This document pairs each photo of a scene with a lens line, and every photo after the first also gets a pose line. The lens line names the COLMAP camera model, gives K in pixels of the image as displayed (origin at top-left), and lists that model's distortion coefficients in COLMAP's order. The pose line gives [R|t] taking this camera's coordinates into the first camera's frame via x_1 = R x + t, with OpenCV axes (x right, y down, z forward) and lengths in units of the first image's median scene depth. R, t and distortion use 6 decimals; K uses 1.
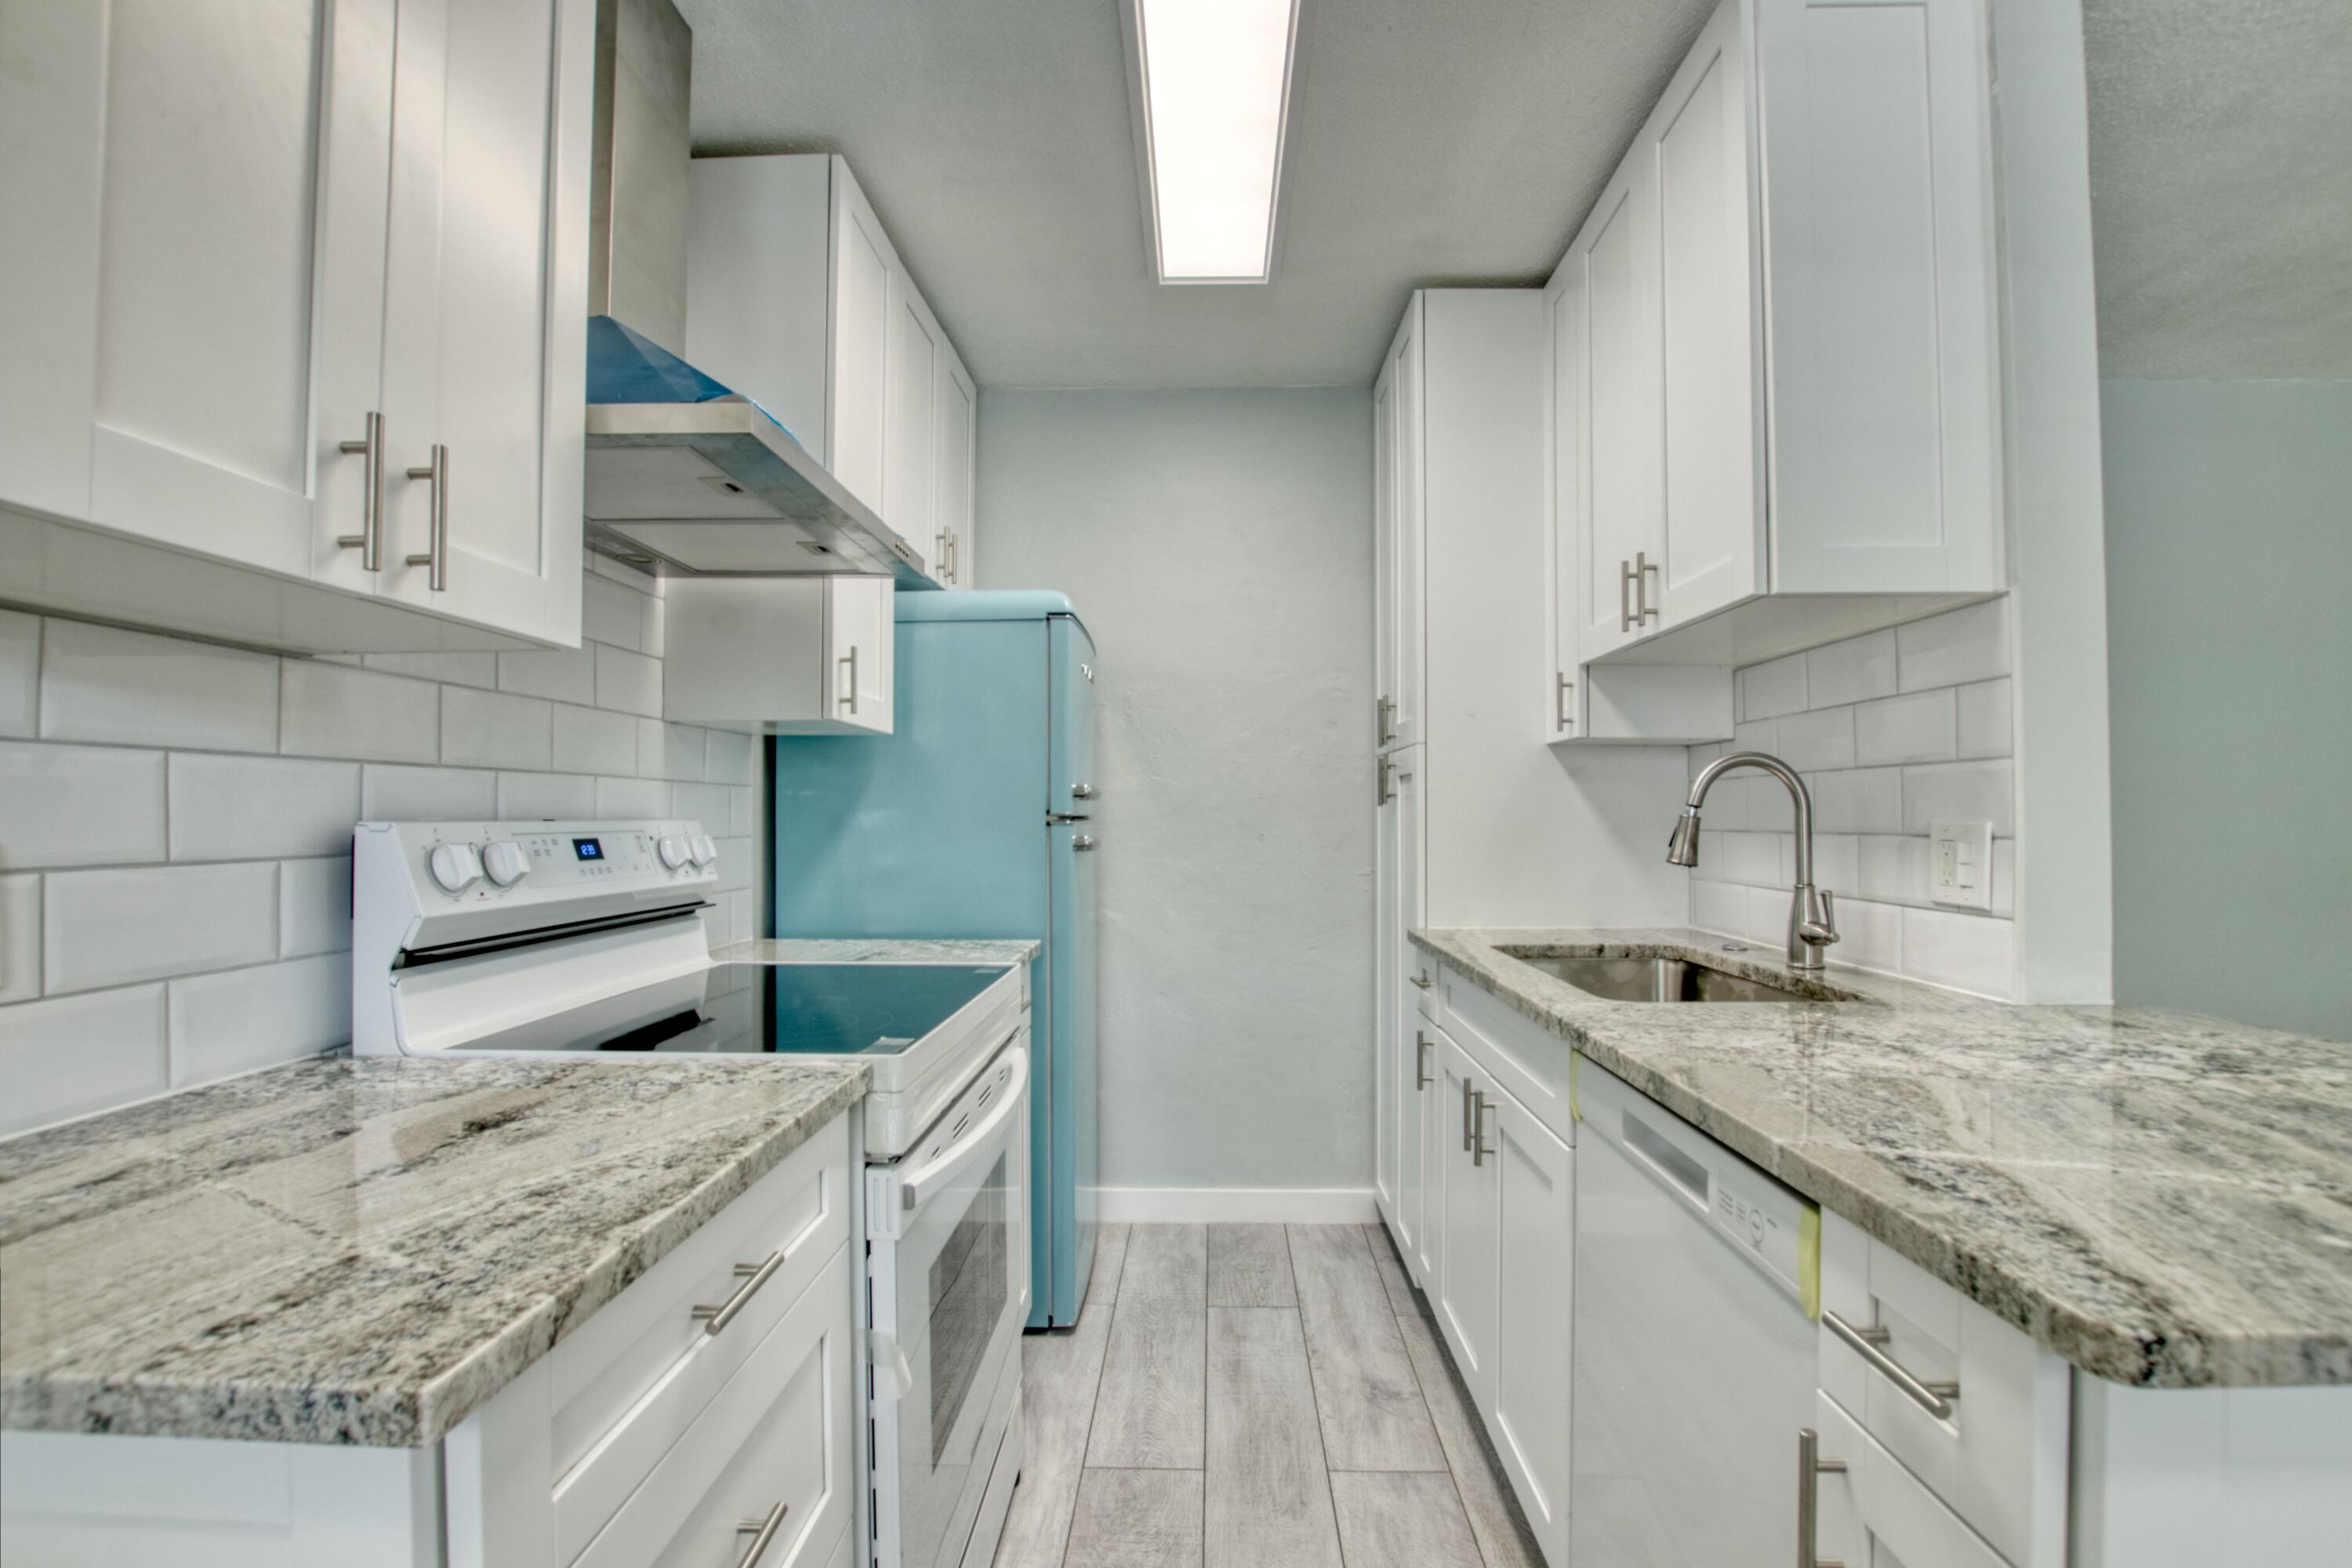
lens RADIAL K [[1093.1, 0, 1168.3], [0, 1093.1, 800.7], [0, 0, 1]] dist [-0.035233, 0.004159]
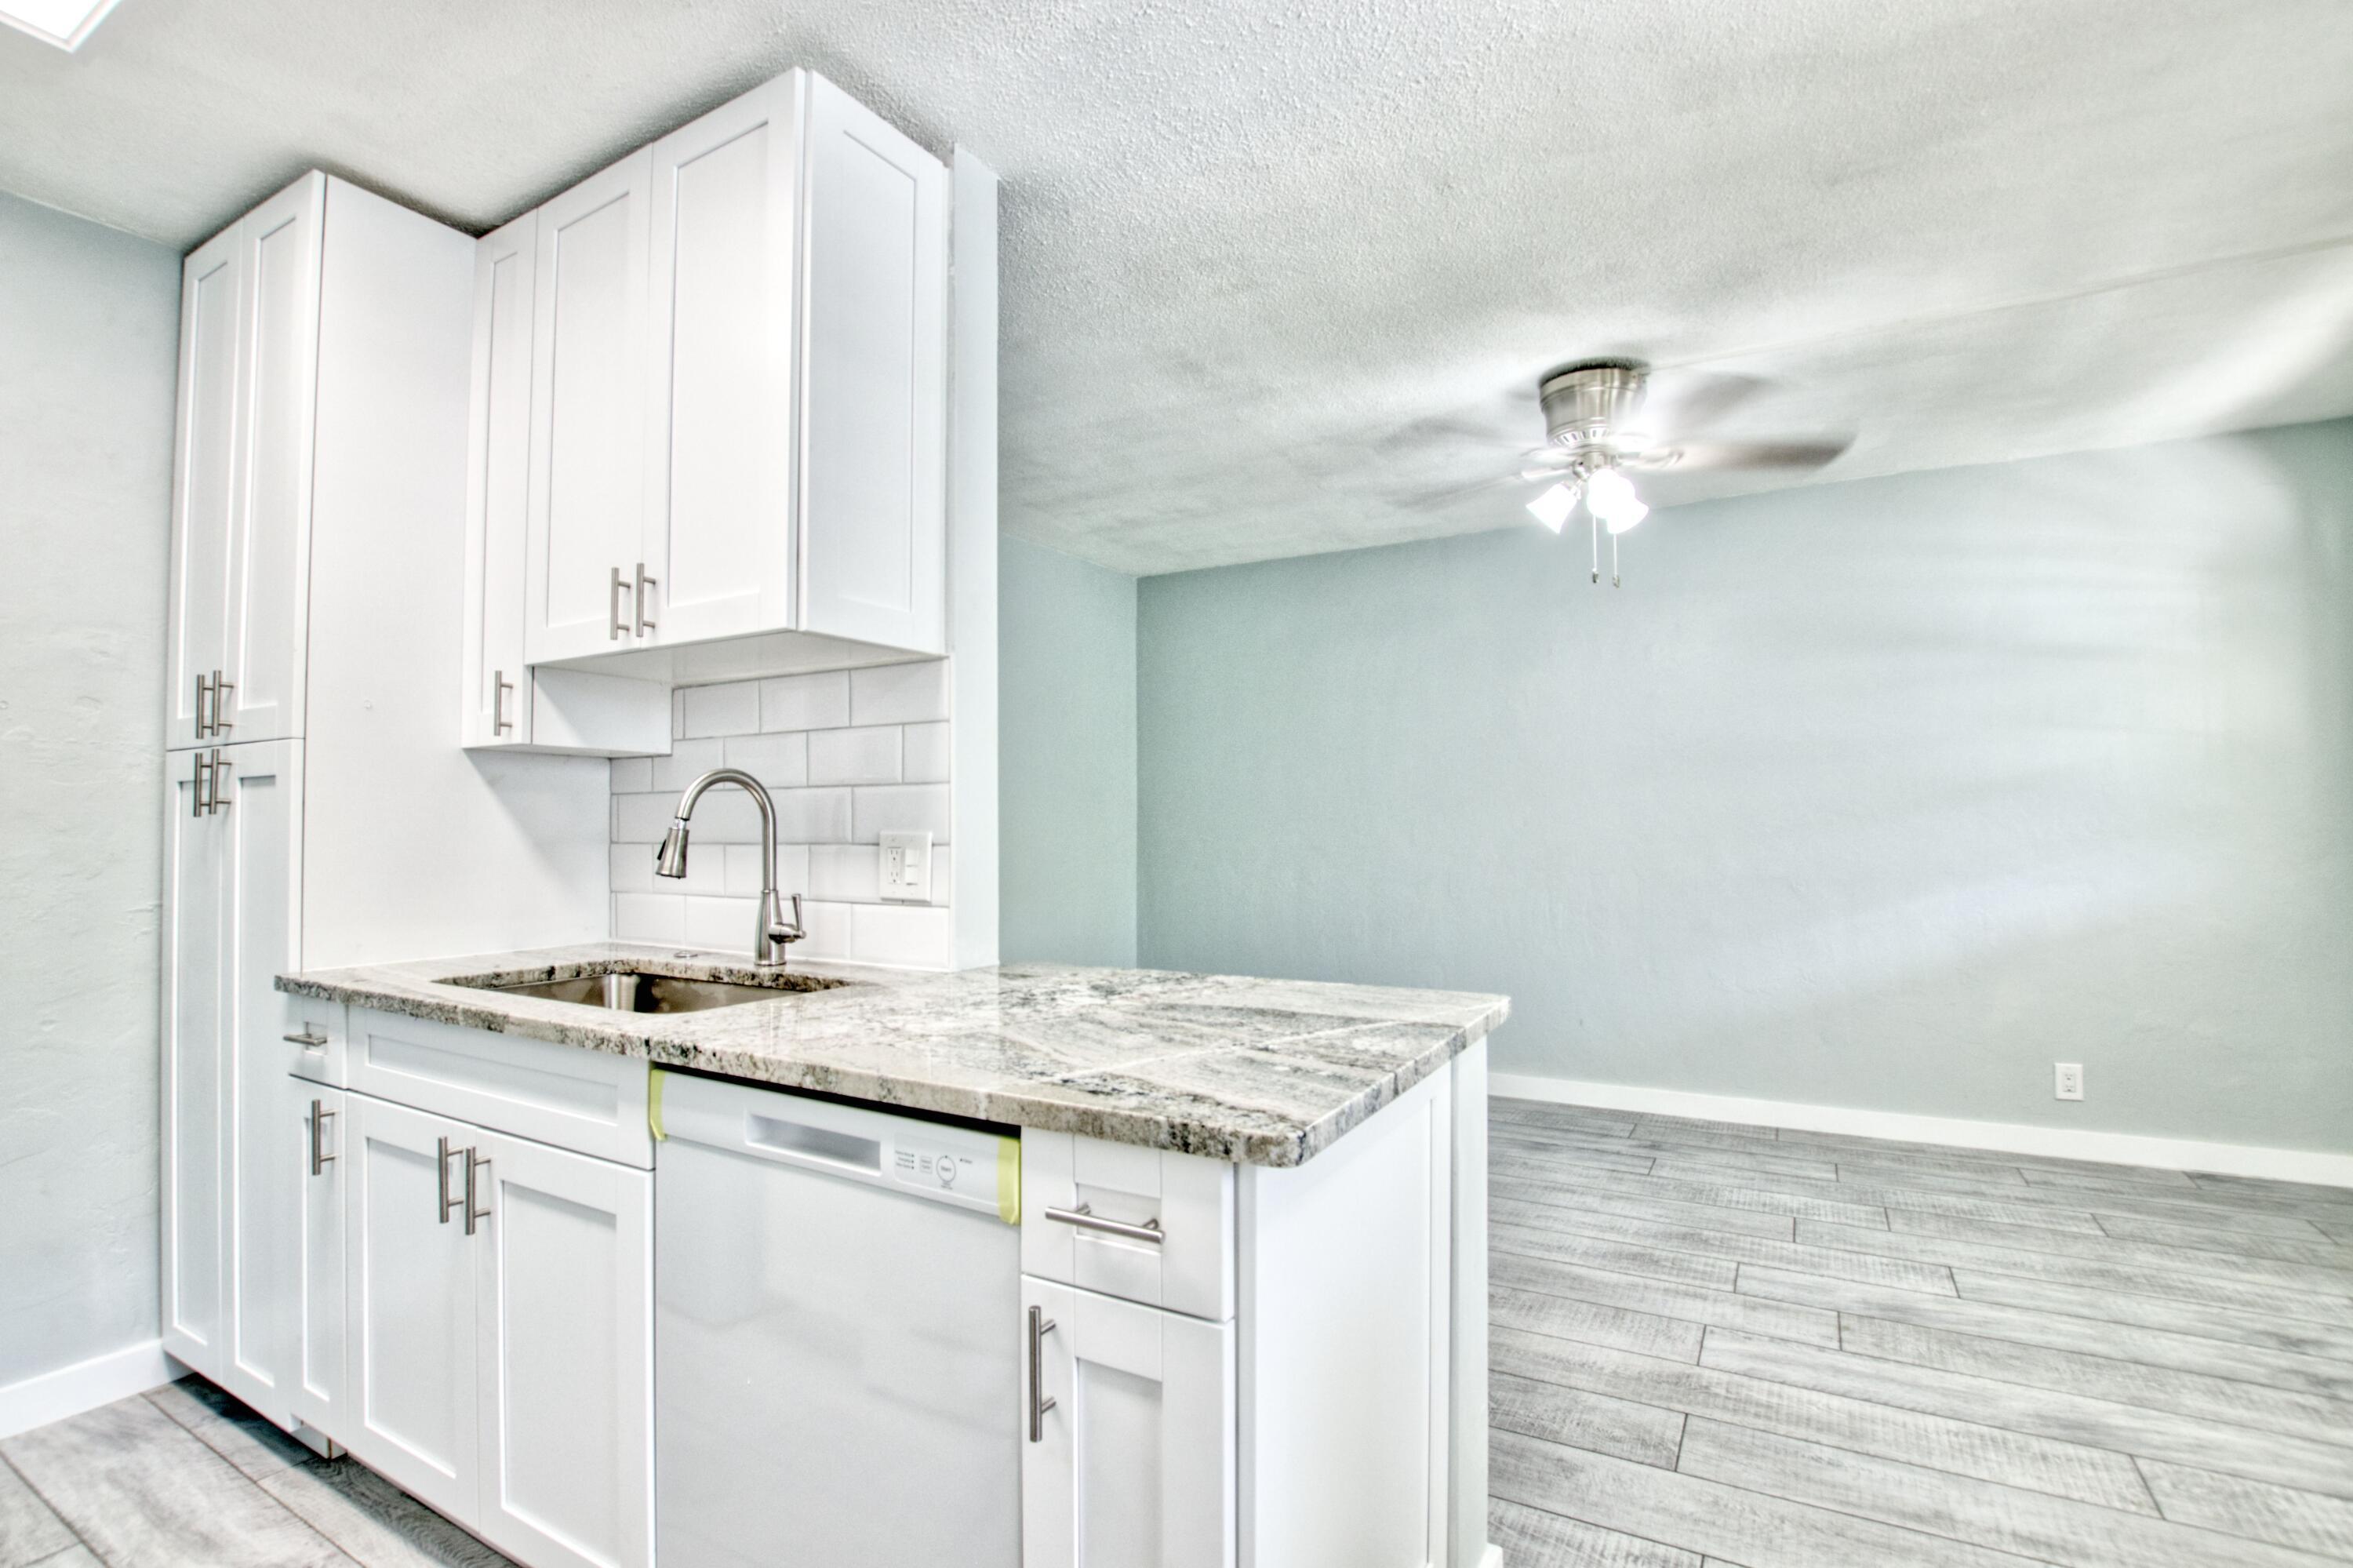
lens RADIAL K [[1093.6, 0, 1172.7], [0, 1093.6, 798.8], [0, 0, 1]] dist [-0.035233, 0.004159]
pose [[0.475098, 0.020653, 0.879691, -0.229452], [-0.008223, 0.999785, -0.019032, 0.001702], [-0.879895, 0.001808, 0.475165, 0.112493]]
